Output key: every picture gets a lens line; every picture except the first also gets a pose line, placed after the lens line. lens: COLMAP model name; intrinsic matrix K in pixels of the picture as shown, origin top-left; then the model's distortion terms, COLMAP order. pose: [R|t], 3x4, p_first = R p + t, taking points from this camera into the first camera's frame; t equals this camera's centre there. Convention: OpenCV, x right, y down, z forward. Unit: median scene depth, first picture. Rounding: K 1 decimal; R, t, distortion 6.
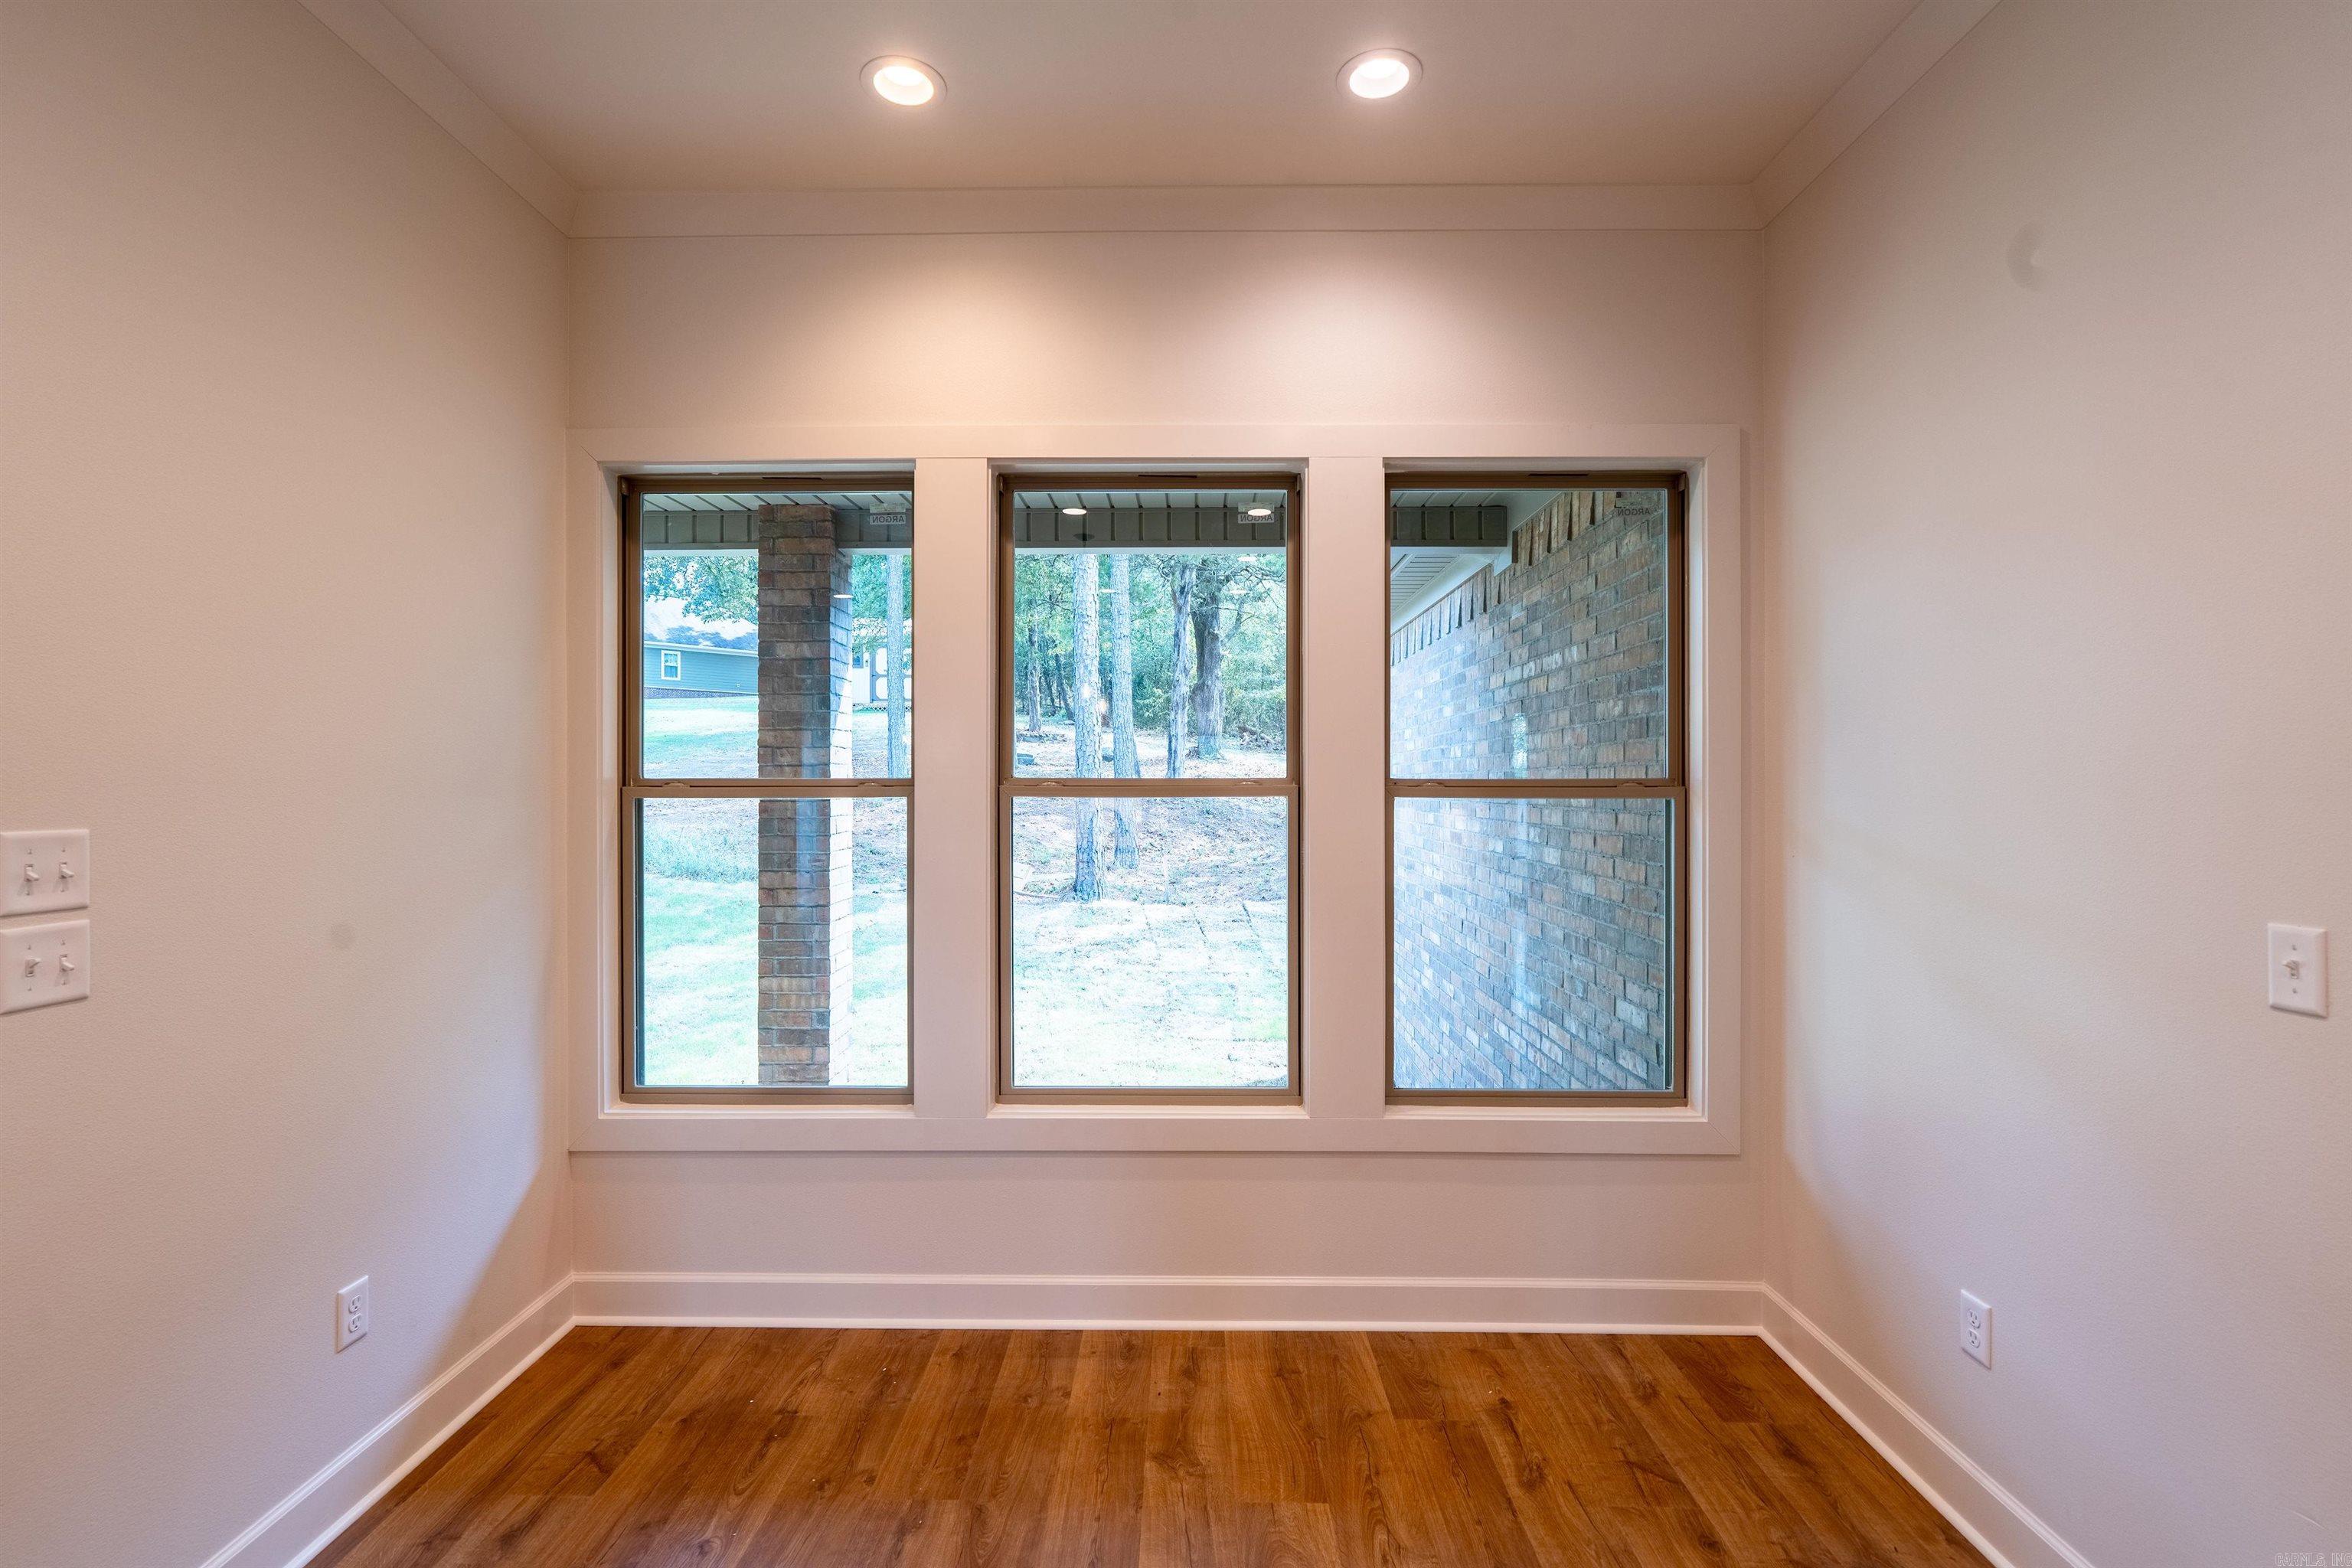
lens RADIAL K [[1060.8, 0, 1172.0], [0, 1060.8, 780.2], [0, 0, 1]] dist [-0.002735, 0.000939]
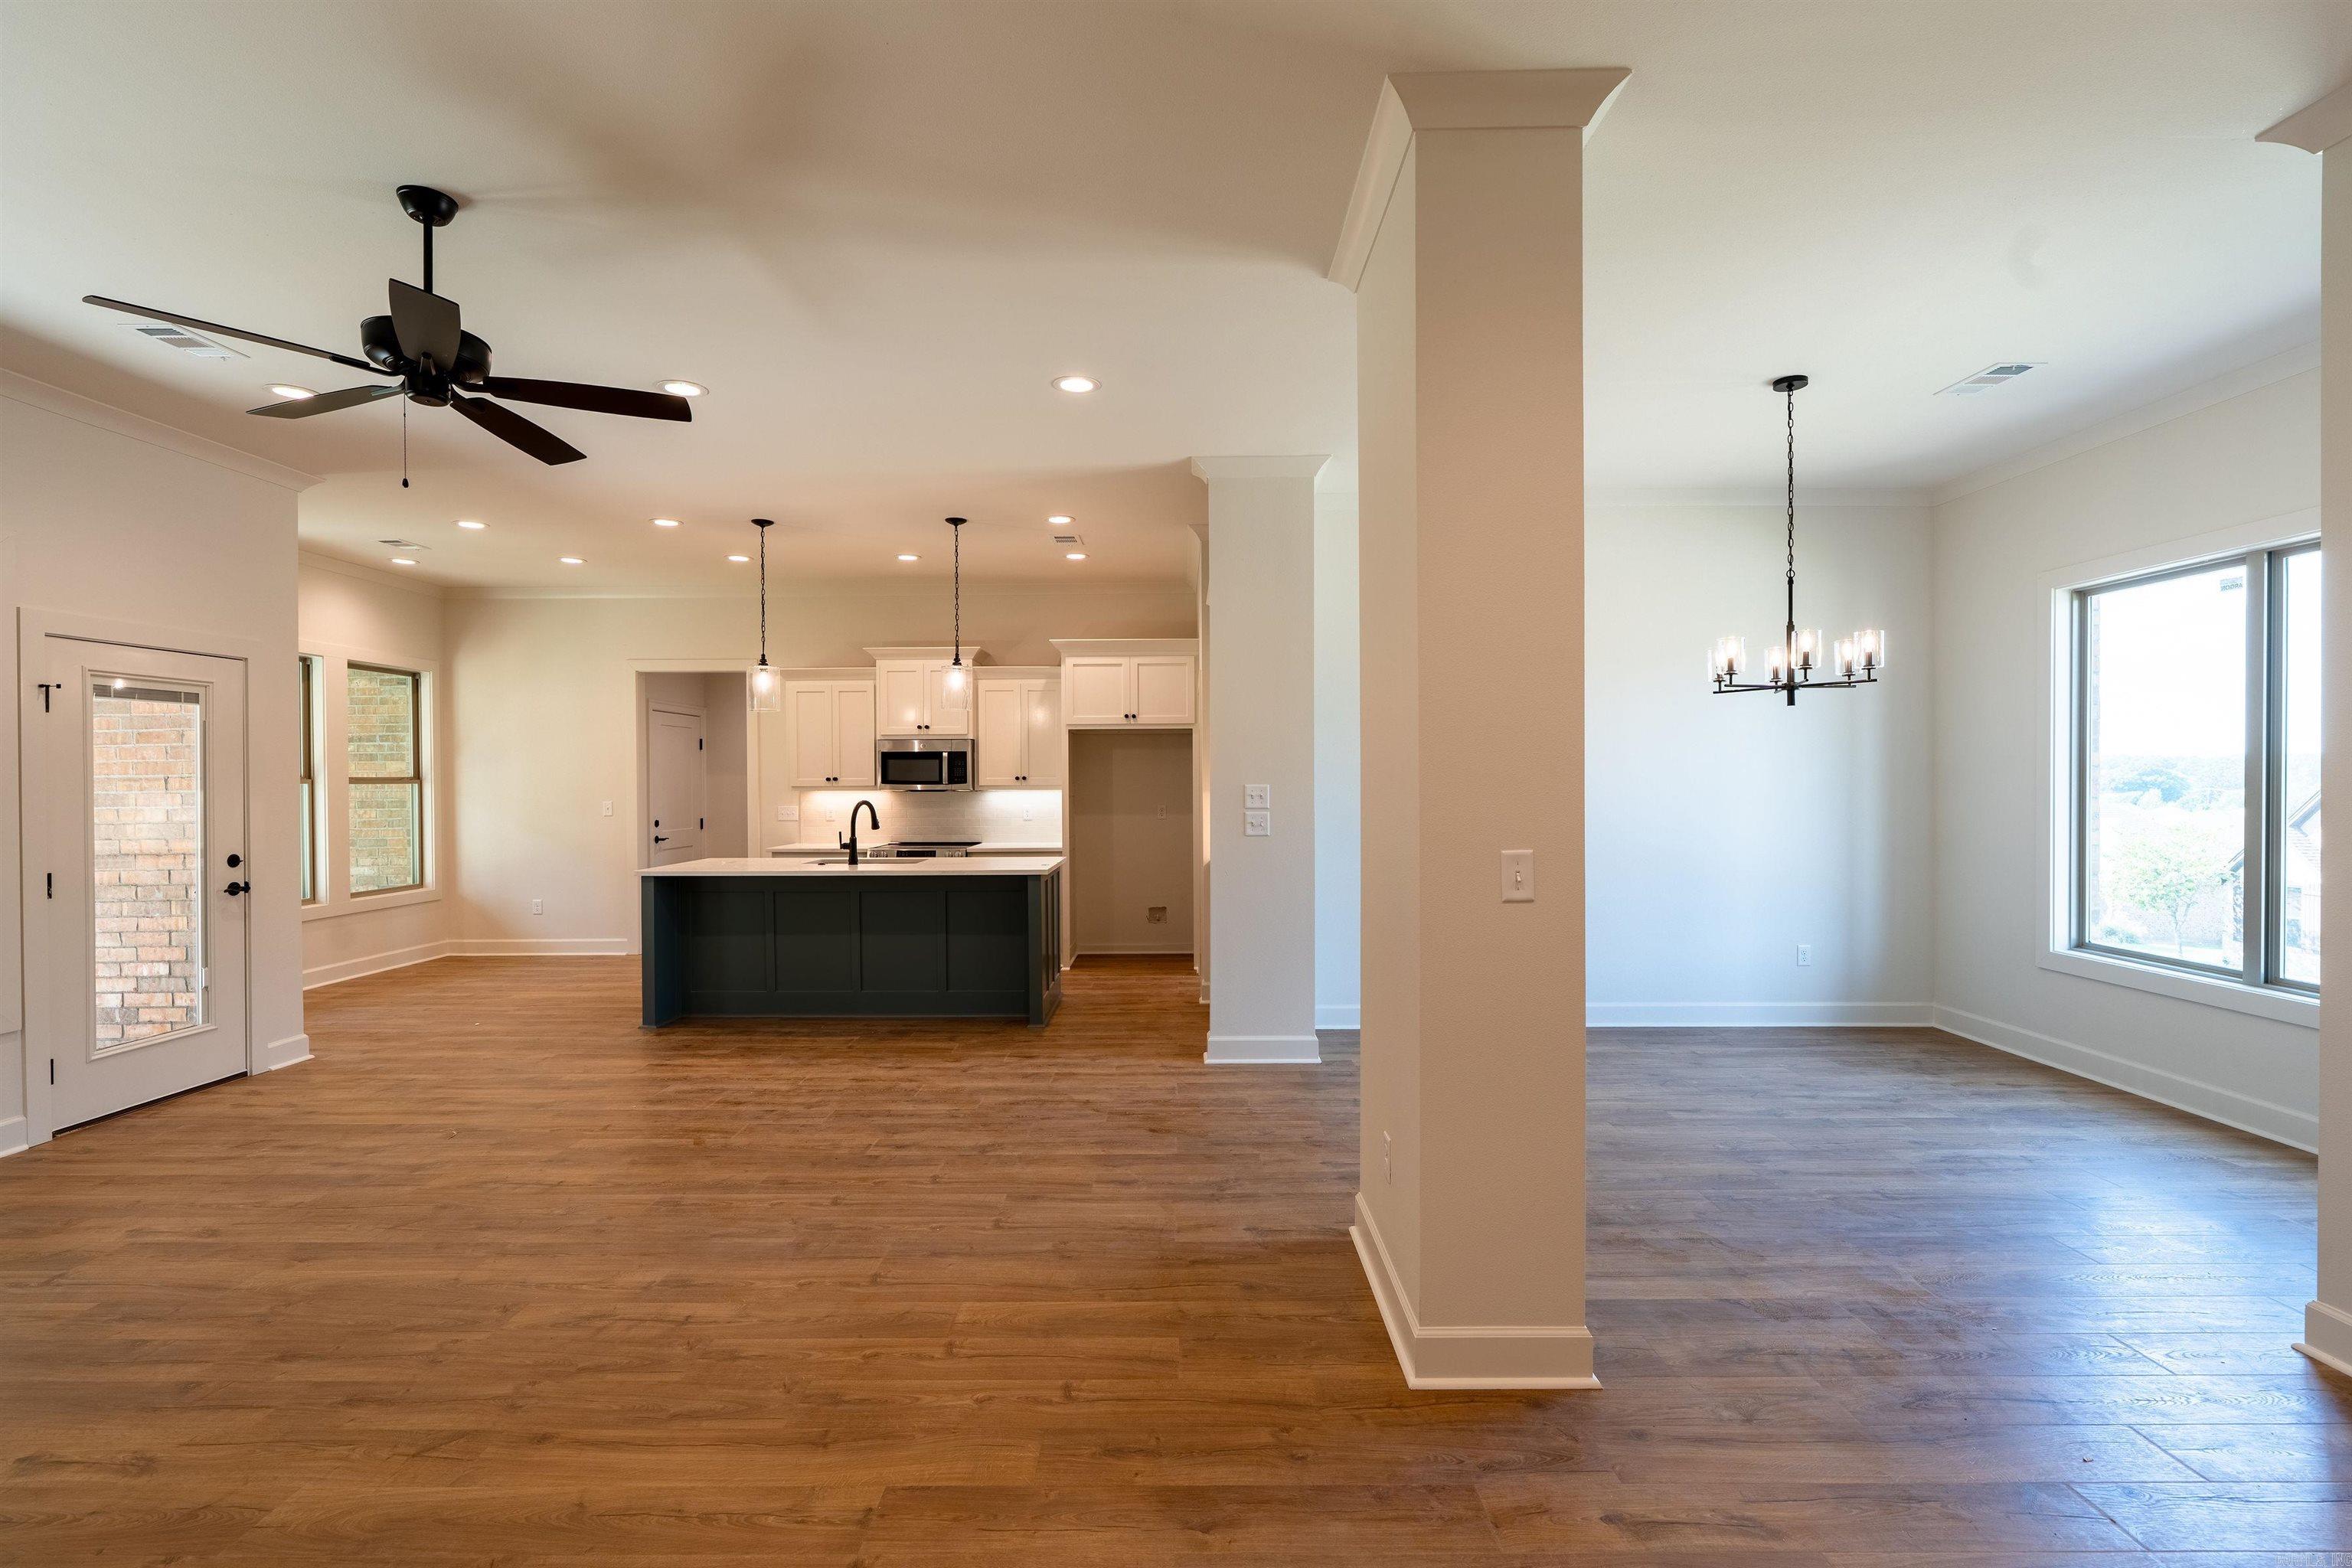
lens RADIAL K [[1053.6, 0, 1173.0], [0, 1053.6, 787.6], [0, 0, 1]] dist [-0.008678, 0.004370]
pose [[-0.011203, -0.007878, 0.999906, -2.430291], [0.002853, 0.999965, 0.007910, 0.011583], [-0.999933, 0.002942, -0.011180, -1.041982]]
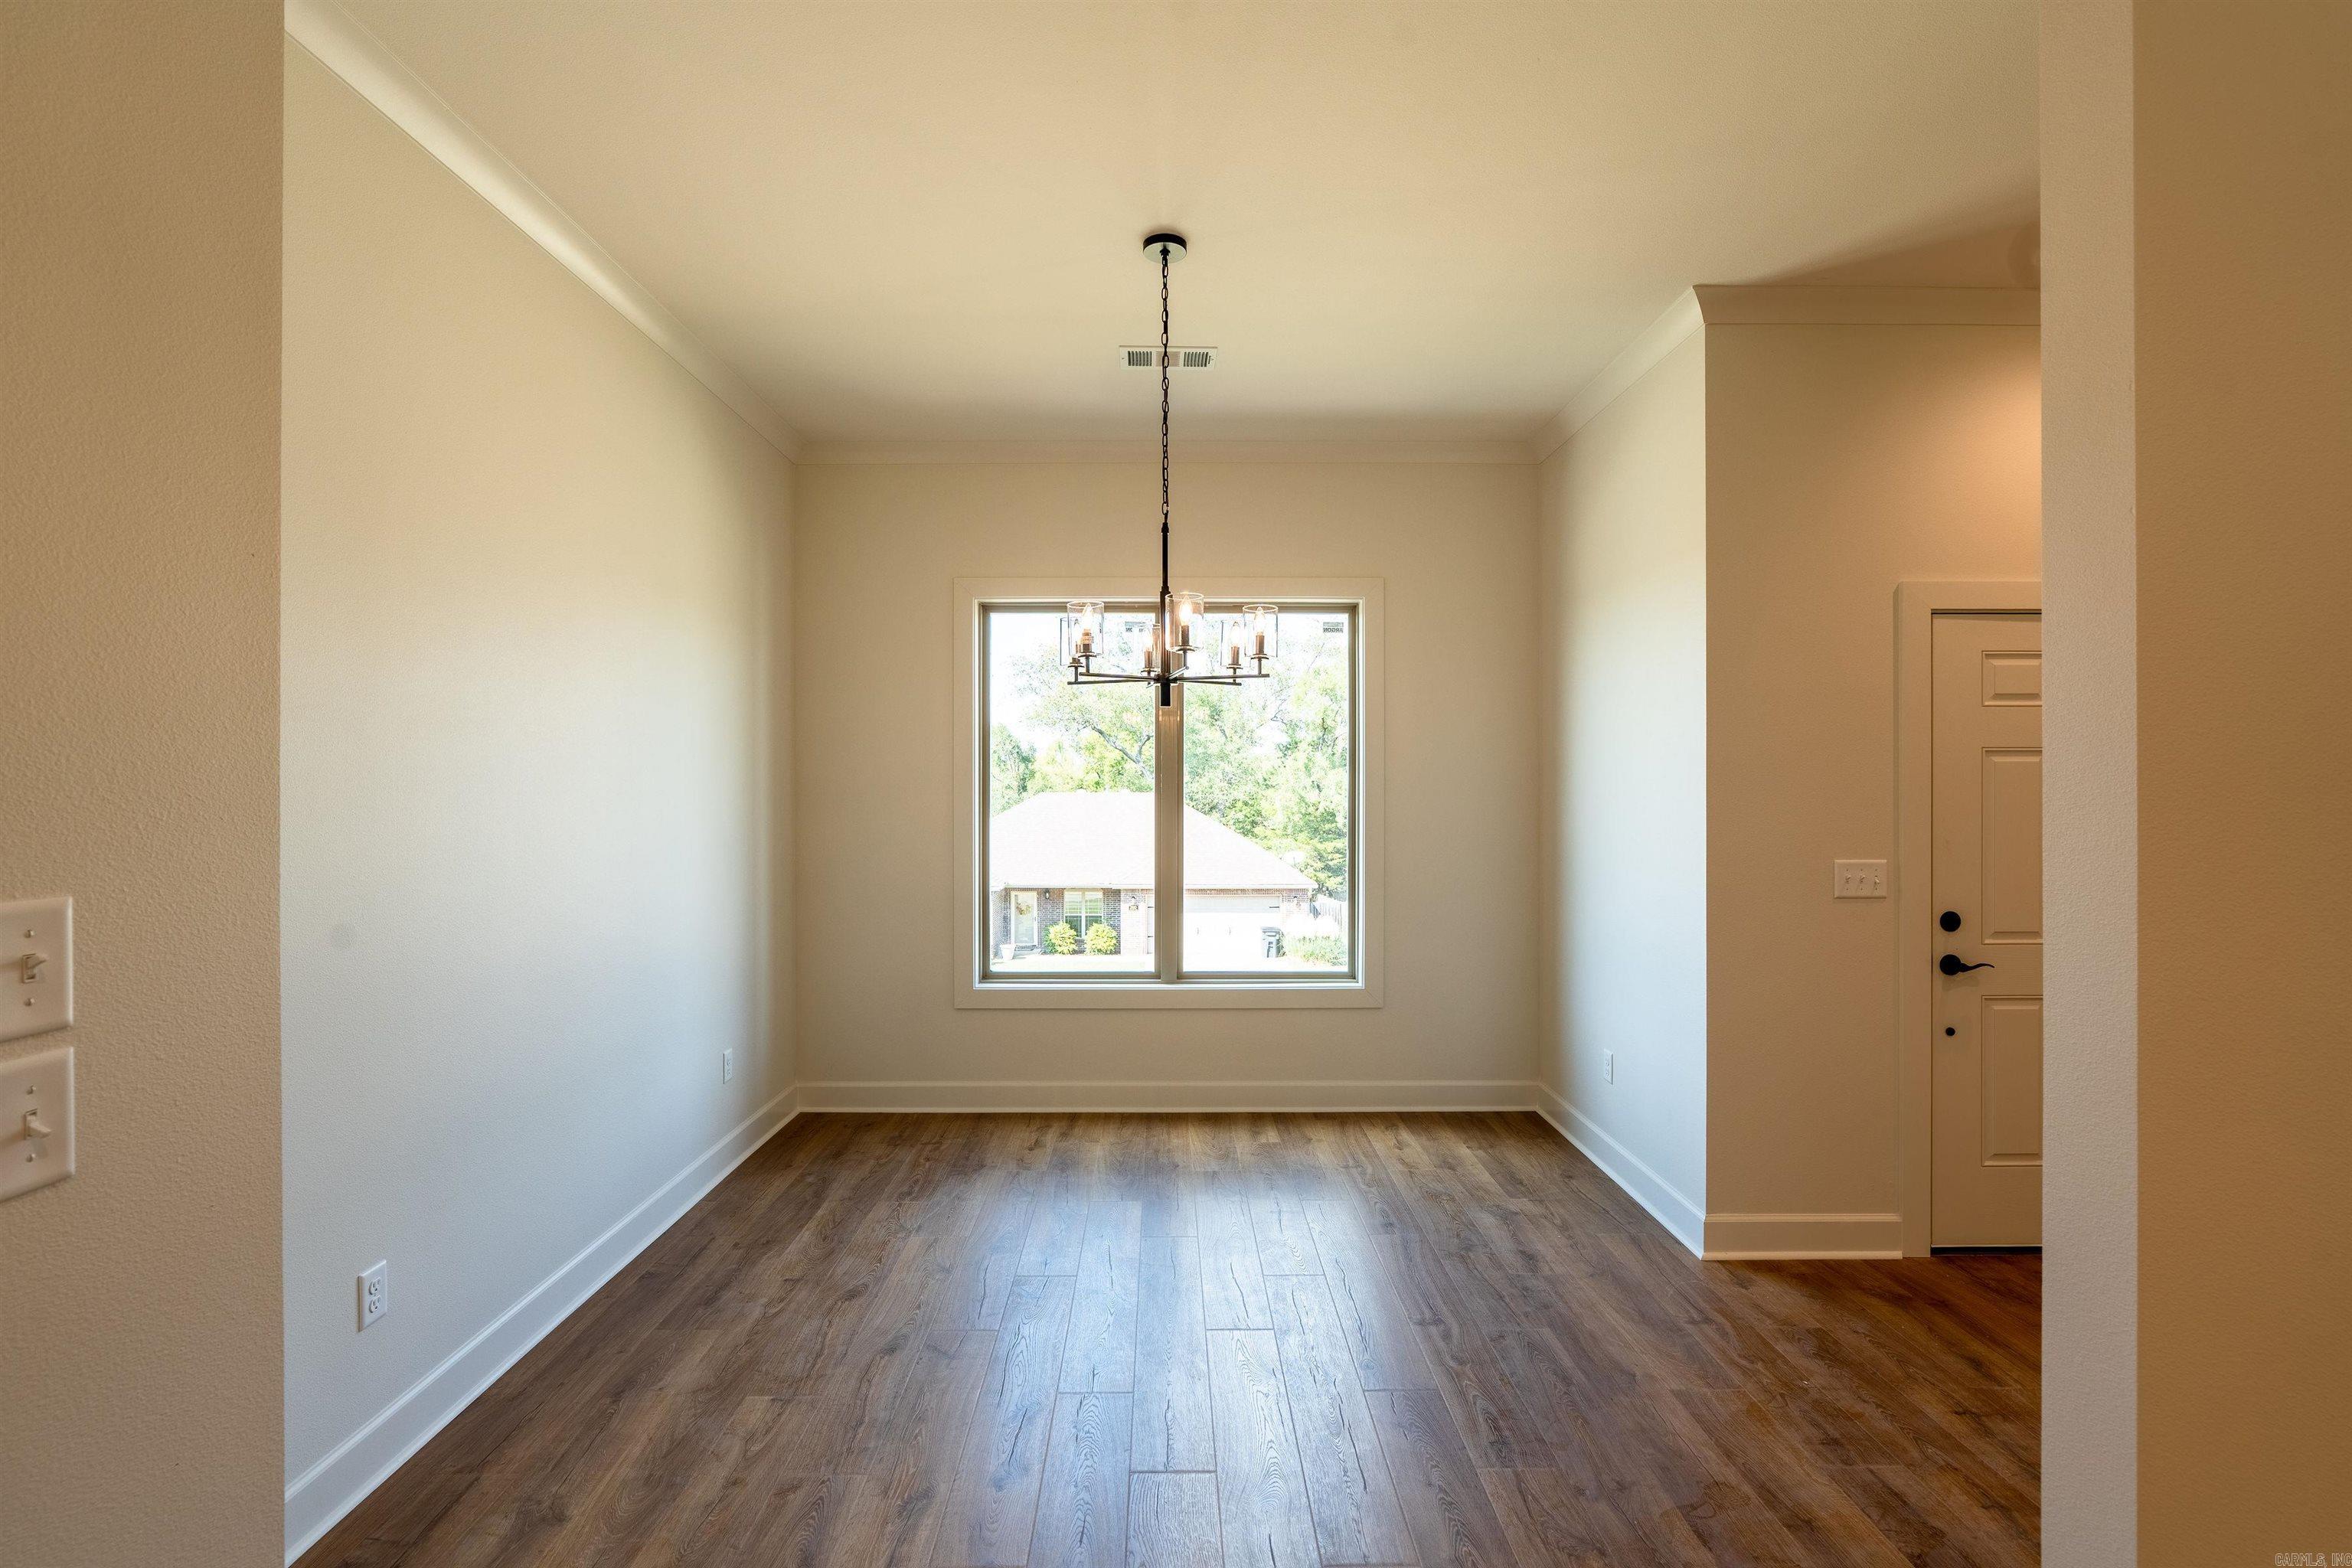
lens RADIAL K [[1060.4, 0, 1170.1], [0, 1060.4, 786.8], [0, 0, 1]] dist [0.004414, 0.000039]
pose [[-0.999741, 0.000846, -0.022756, -0.313585], [0.000791, 0.999997, 0.002403, -0.023081], [0.022758, 0.002385, -0.999738, -0.808960]]
